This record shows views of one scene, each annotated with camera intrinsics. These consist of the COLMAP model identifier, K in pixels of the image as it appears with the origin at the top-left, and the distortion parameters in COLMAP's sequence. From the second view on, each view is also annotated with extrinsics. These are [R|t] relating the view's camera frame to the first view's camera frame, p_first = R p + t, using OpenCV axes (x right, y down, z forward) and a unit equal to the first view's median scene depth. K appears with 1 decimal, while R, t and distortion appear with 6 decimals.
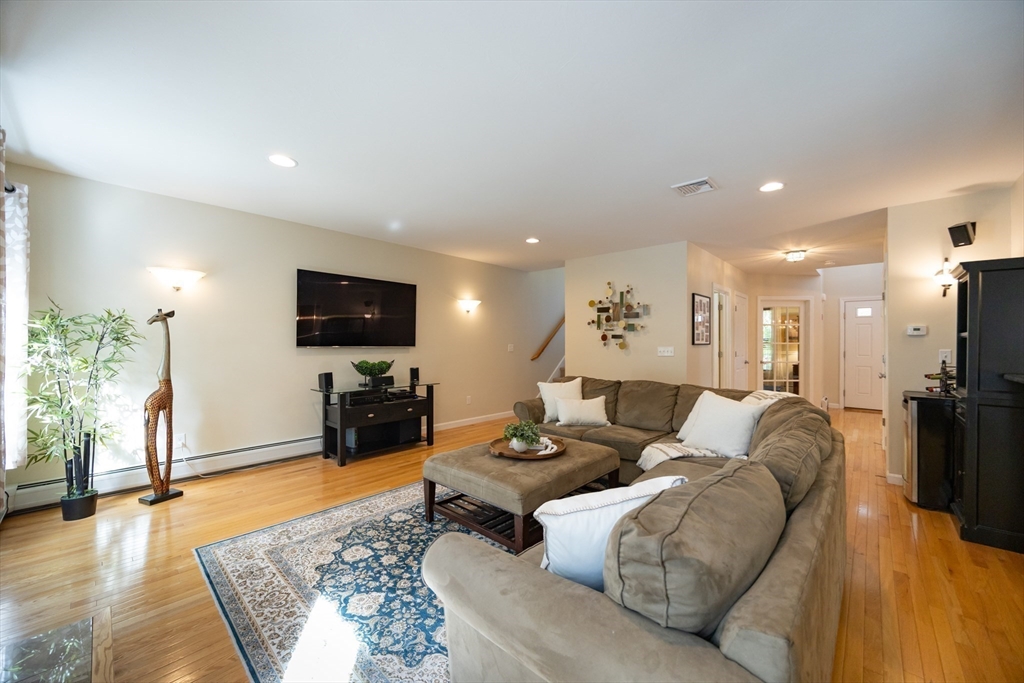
lens RADIAL K [[390.8, 0, 518.0], [0, 390.8, 342.2], [0, 0, 1]] dist [-0.001628, -0.000183]
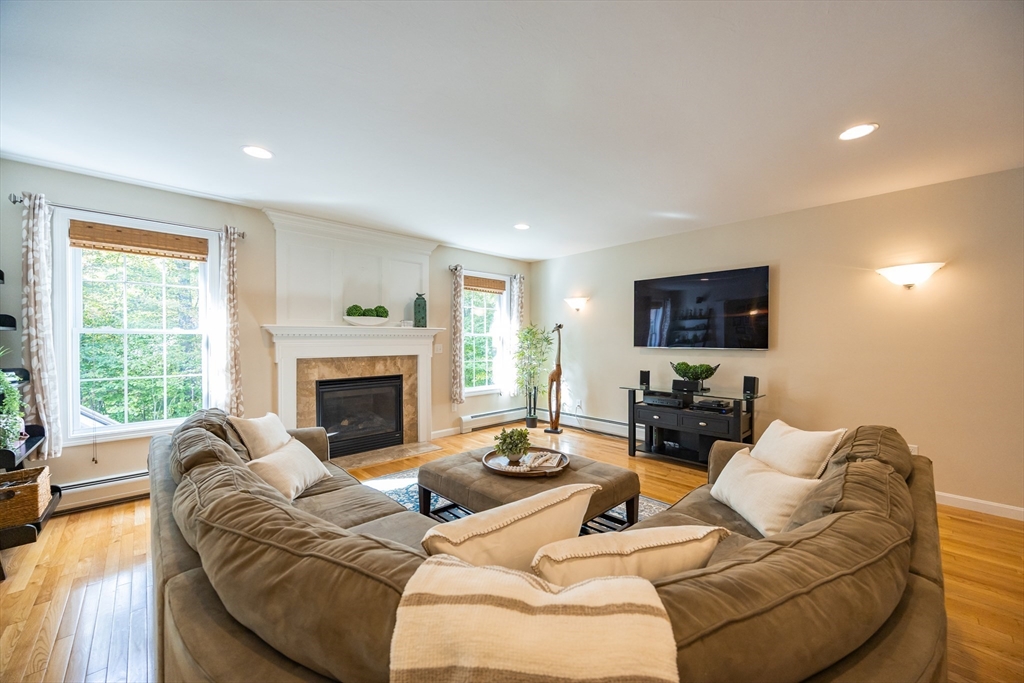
lens RADIAL K [[390.8, 0, 518.0], [0, 390.8, 342.2], [0, 0, 1]] dist [-0.001628, -0.000183]
pose [[-0.065835, -0.000498, -0.997830, 0.632867], [-0.003504, 0.999994, -0.000268, -0.000061], [0.997824, 0.003479, -0.065836, 0.714615]]
